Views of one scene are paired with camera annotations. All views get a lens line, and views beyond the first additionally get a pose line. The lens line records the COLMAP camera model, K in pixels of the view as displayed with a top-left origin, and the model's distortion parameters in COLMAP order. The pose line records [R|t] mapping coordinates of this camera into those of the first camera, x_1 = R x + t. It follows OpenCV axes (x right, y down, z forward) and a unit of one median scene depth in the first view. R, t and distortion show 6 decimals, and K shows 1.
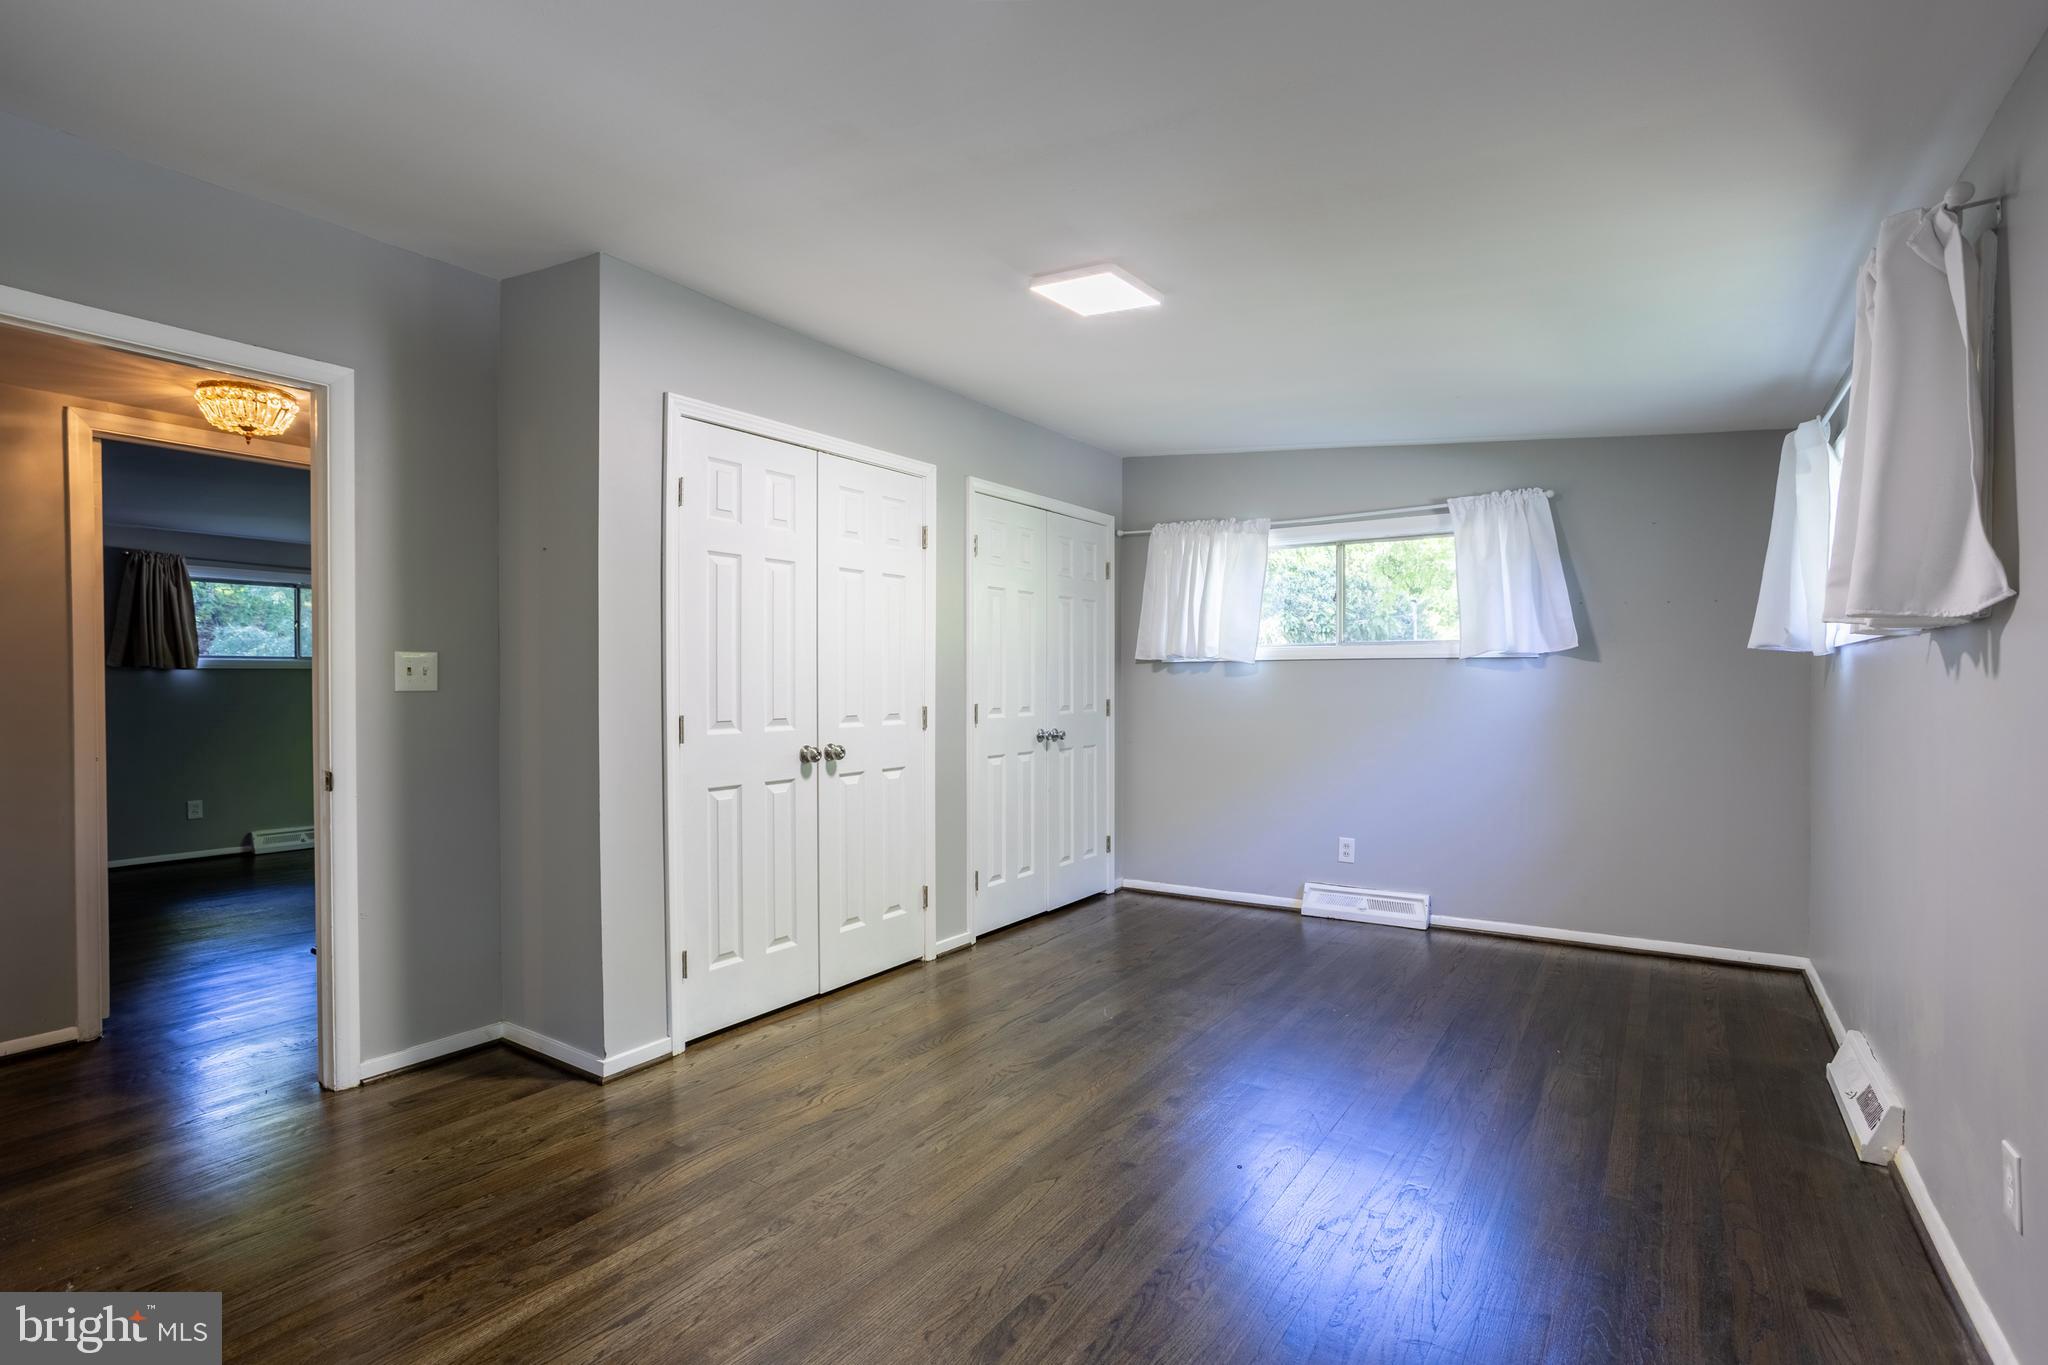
lens RADIAL K [[993.5, 0, 1036.6], [0, 993.5, 683.9], [0, 0, 1]] dist [-0.011427, 0.015078]
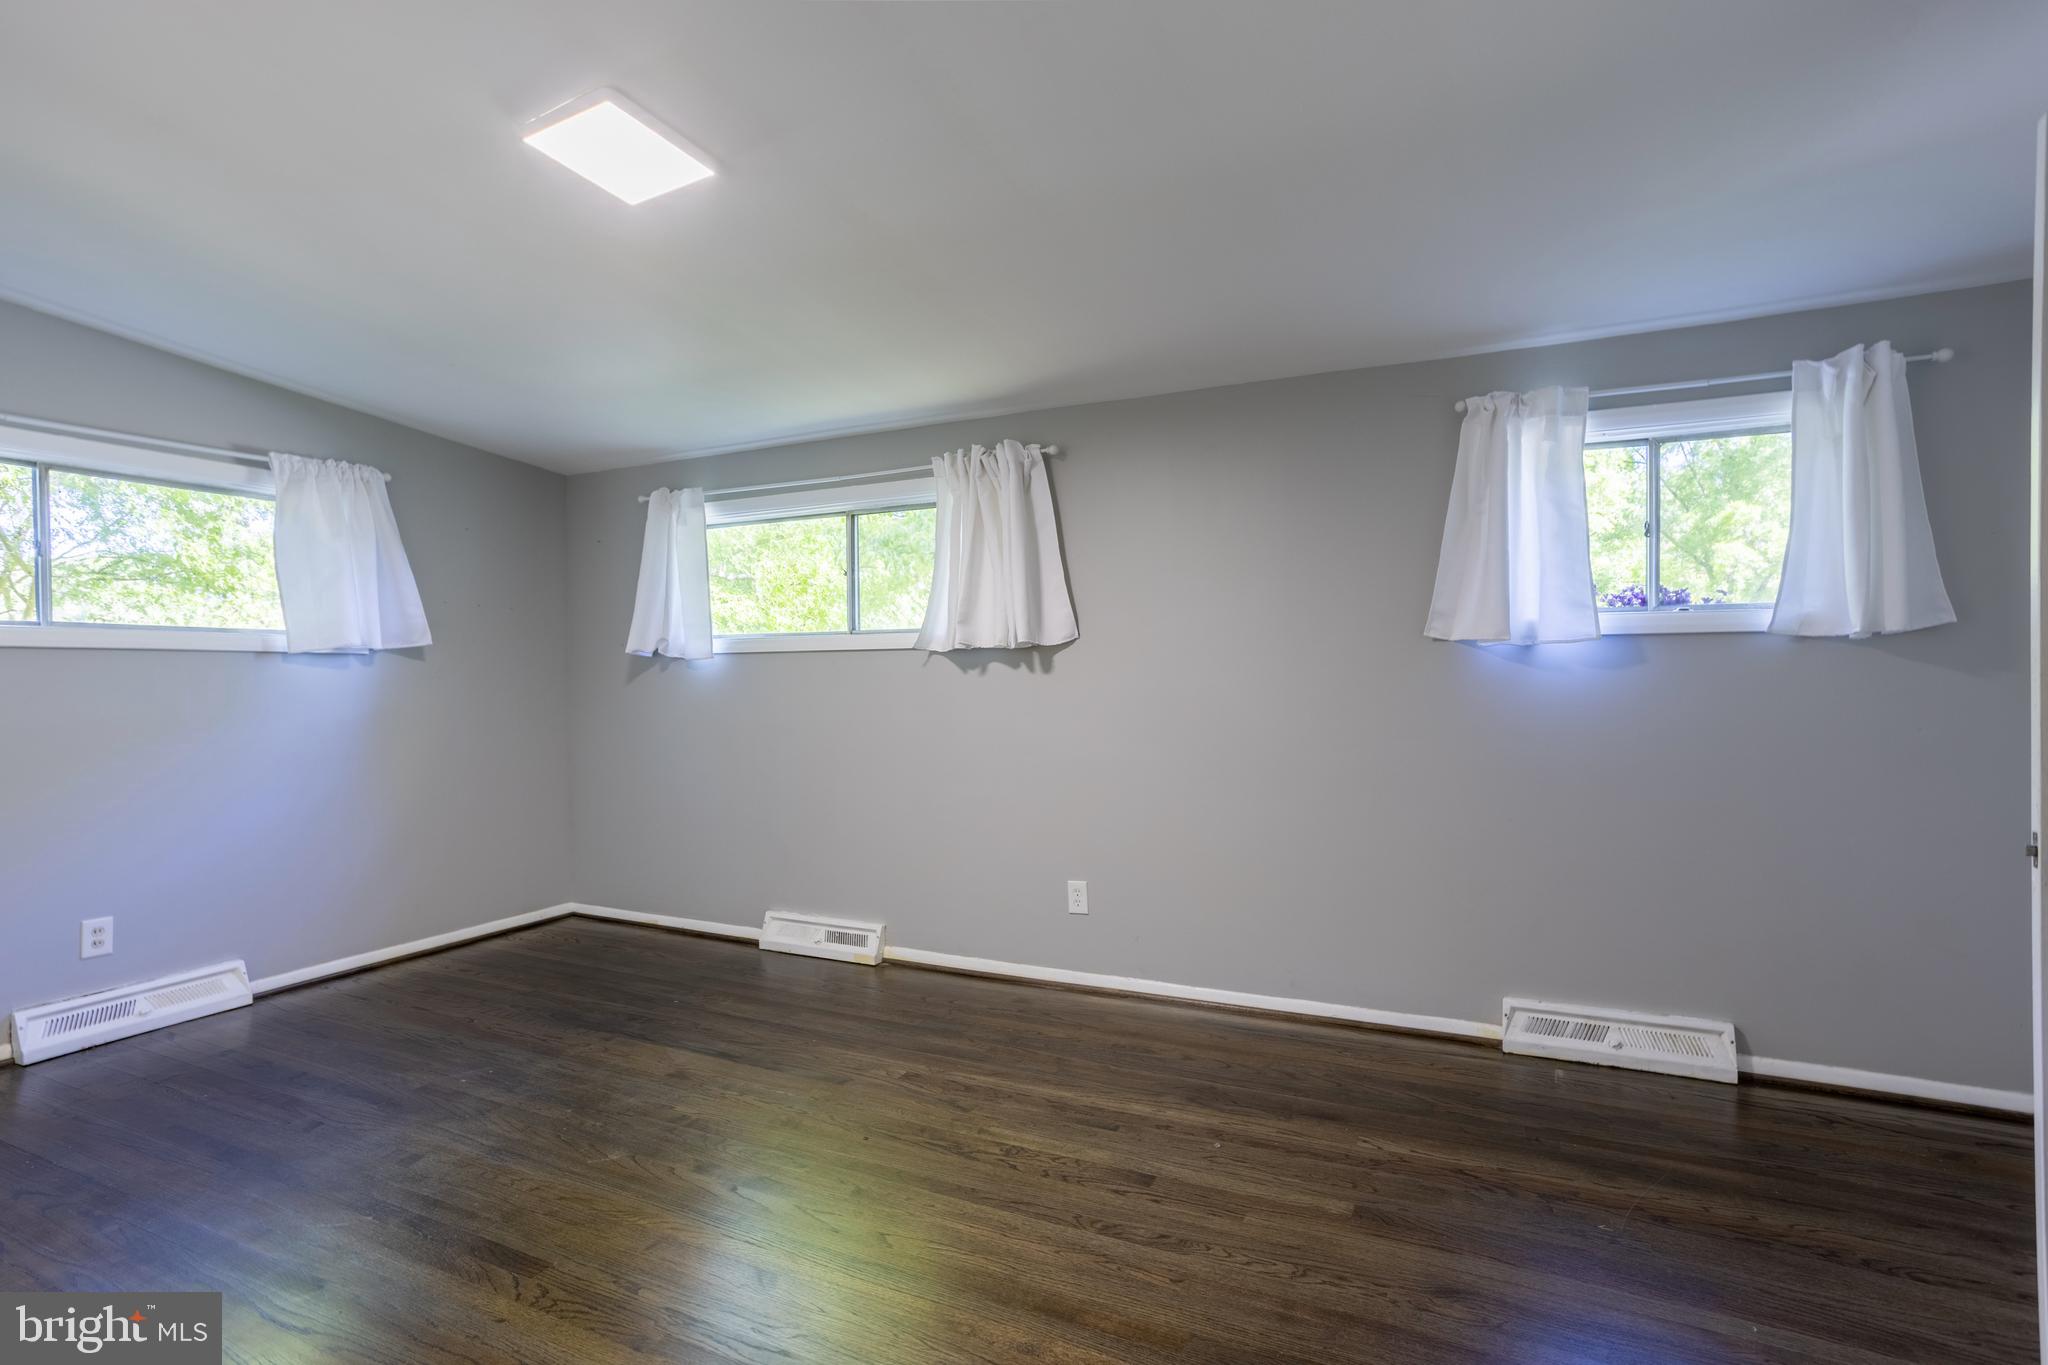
lens RADIAL K [[993.5, 0, 1016.3], [0, 993.5, 689.6], [0, 0, 1]] dist [-0.011427, 0.015078]
pose [[-0.110645, -0.010532, 0.993804, -0.489785], [0.009138, 0.999891, 0.011614, 0.000149], [-0.993818, 0.010366, -0.110536, 0.548561]]
